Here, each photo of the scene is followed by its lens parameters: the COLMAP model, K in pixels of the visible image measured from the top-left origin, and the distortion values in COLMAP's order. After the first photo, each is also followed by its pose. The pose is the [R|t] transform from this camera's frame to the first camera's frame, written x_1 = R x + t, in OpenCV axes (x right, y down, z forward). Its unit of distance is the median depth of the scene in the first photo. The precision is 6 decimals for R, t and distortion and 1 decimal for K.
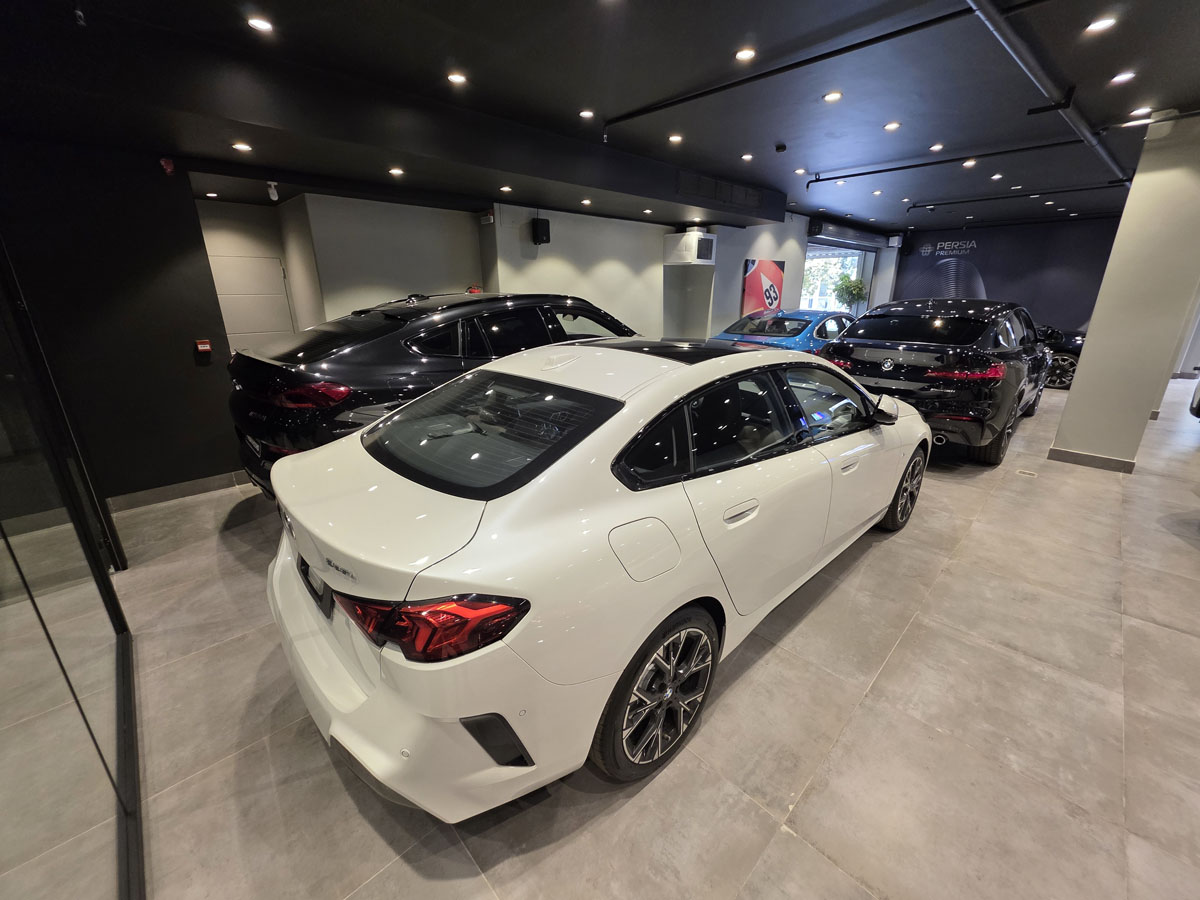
lens RADIAL K [[480.7, 0, 600.0], [0, 480.7, 450.0], [0, 0, 1]] dist [0.002291, 0.000432]
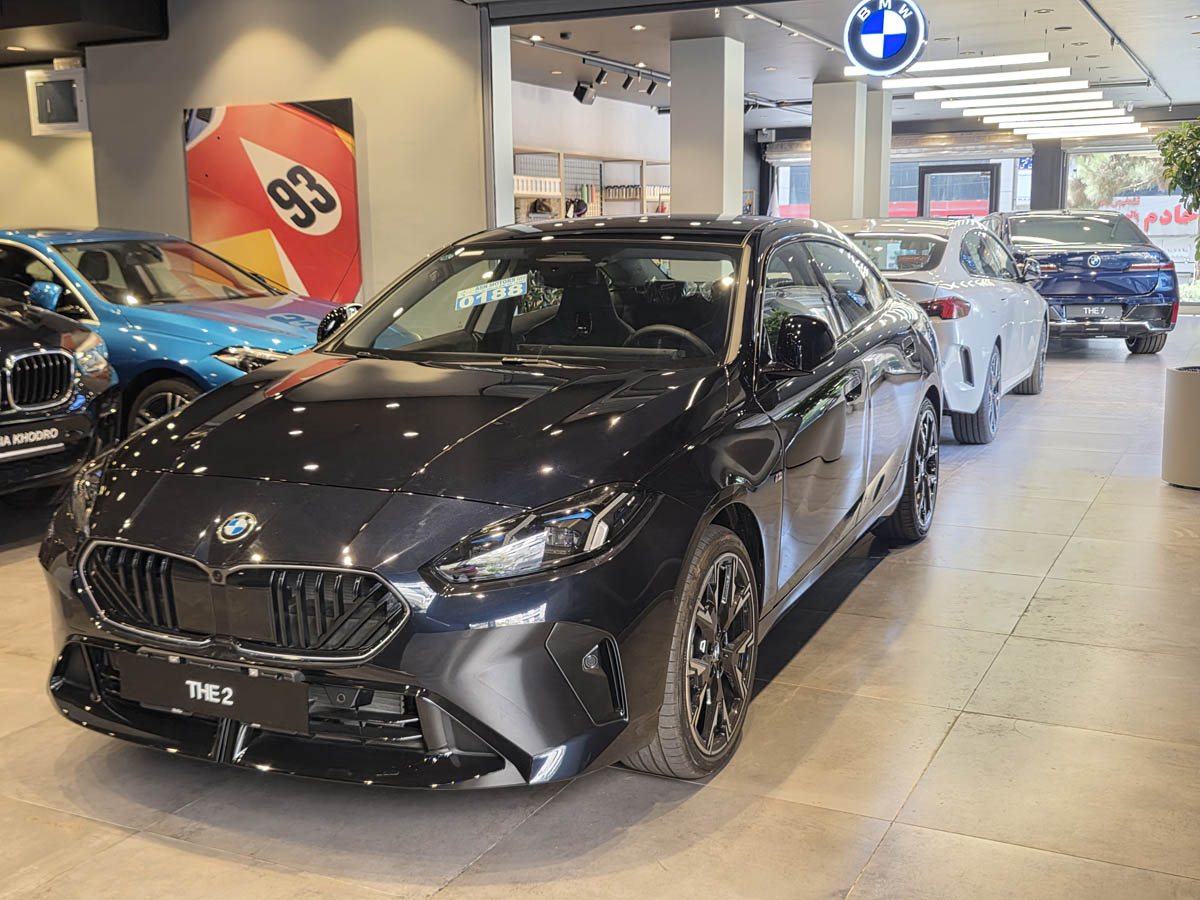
lens RADIAL K [[1294.9, 0, 600.0], [0, 1294.9, 450.0], [0, 0, 1]] dist [0.030548, 0.008808]
pose [[0.352712, 0.144391, -0.924525, 0.913971], [-0.296133, 0.954465, 0.036090, -0.168092], [0.887637, 0.261053, 0.379410, 0.606446]]
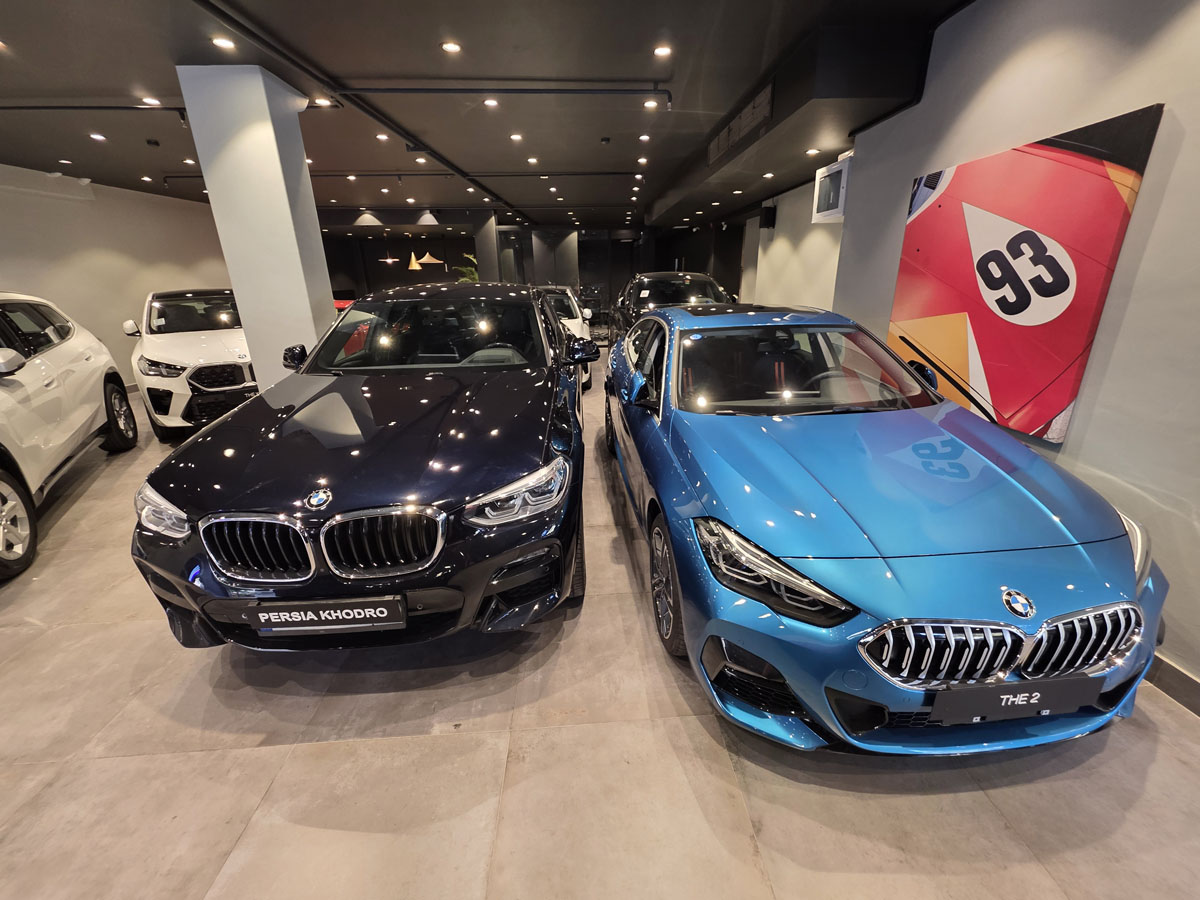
lens RADIAL K [[480.7, 0, 600.0], [0, 480.7, 450.0], [0, 0, 1]] dist [0.002291, 0.000432]
pose [[-0.638926, 0.260616, -0.723777, 0.501707], [-0.238381, 0.827474, 0.508390, -0.220820], [0.731401, 0.497359, -0.466569, 0.689381]]
